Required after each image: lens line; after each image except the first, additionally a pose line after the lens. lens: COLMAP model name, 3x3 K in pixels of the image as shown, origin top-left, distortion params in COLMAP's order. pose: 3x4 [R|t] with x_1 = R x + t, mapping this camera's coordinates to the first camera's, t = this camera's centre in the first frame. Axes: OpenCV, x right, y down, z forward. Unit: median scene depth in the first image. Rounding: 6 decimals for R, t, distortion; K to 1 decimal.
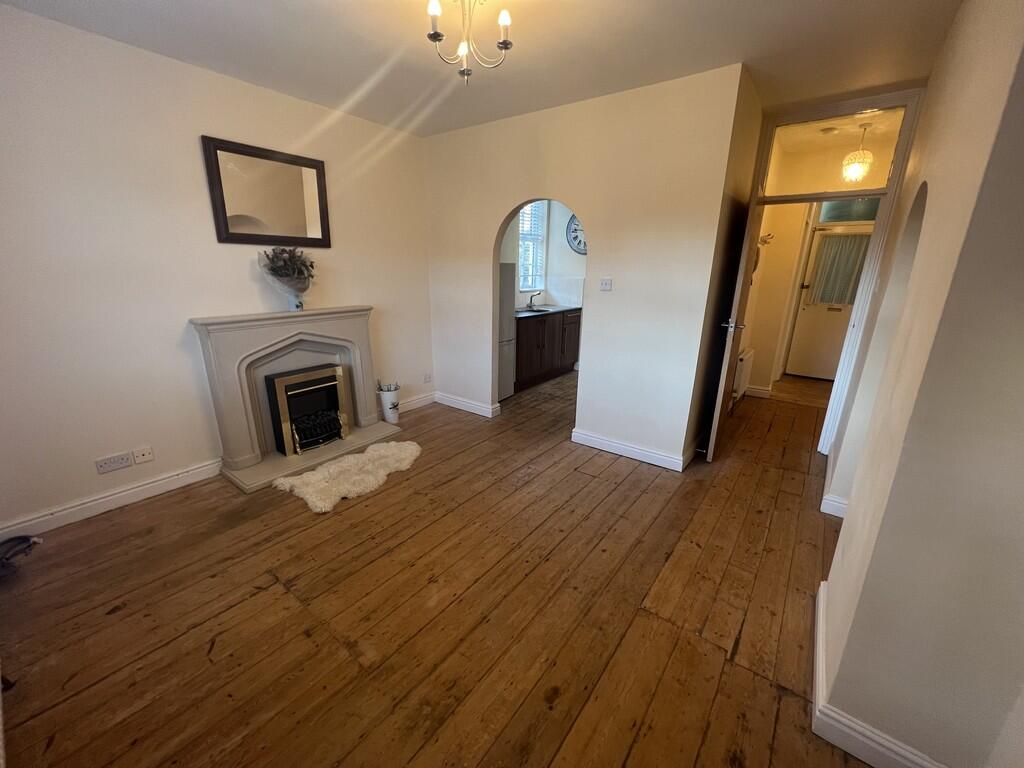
lens RADIAL K [[408.6, 0, 510.3], [0, 408.6, 384.9], [0, 0, 1]] dist [-0.001939, -0.000387]
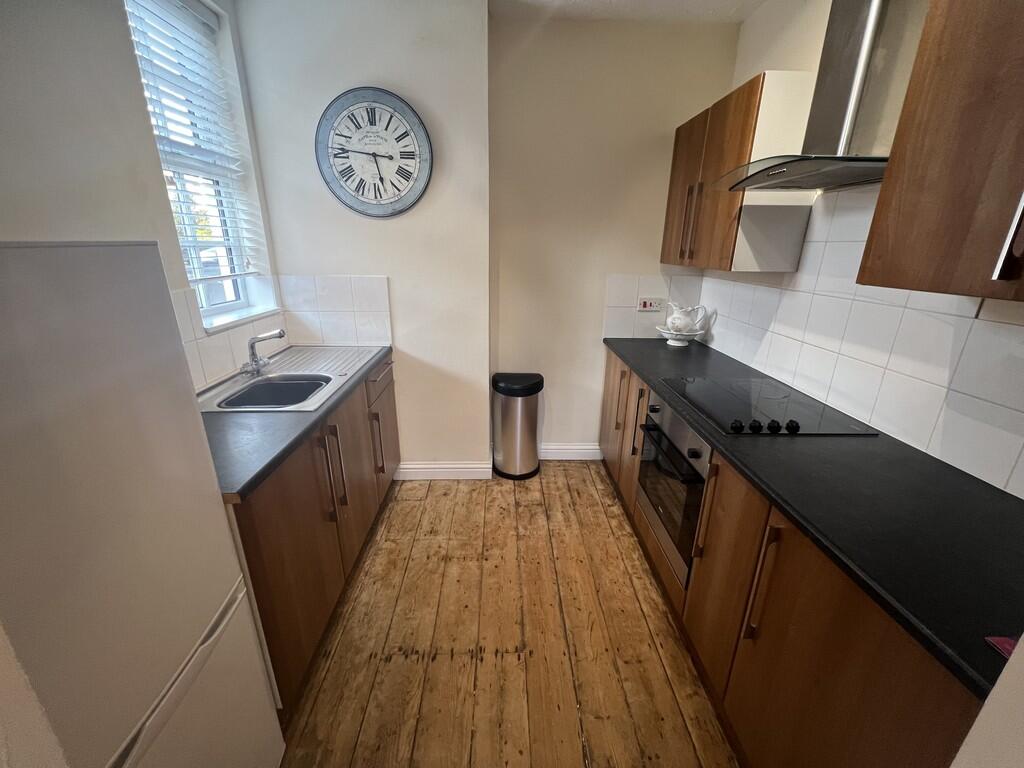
lens RADIAL K [[411.3, 0, 510.9], [0, 411.3, 382.2], [0, 0, 1]] dist [-0.000517, -0.000049]
pose [[0.778463, -0.208005, 0.592225, 0.011156], [0.180717, 0.977819, 0.105888, -0.181408], [-0.601113, 0.024595, 0.798785, 0.604543]]
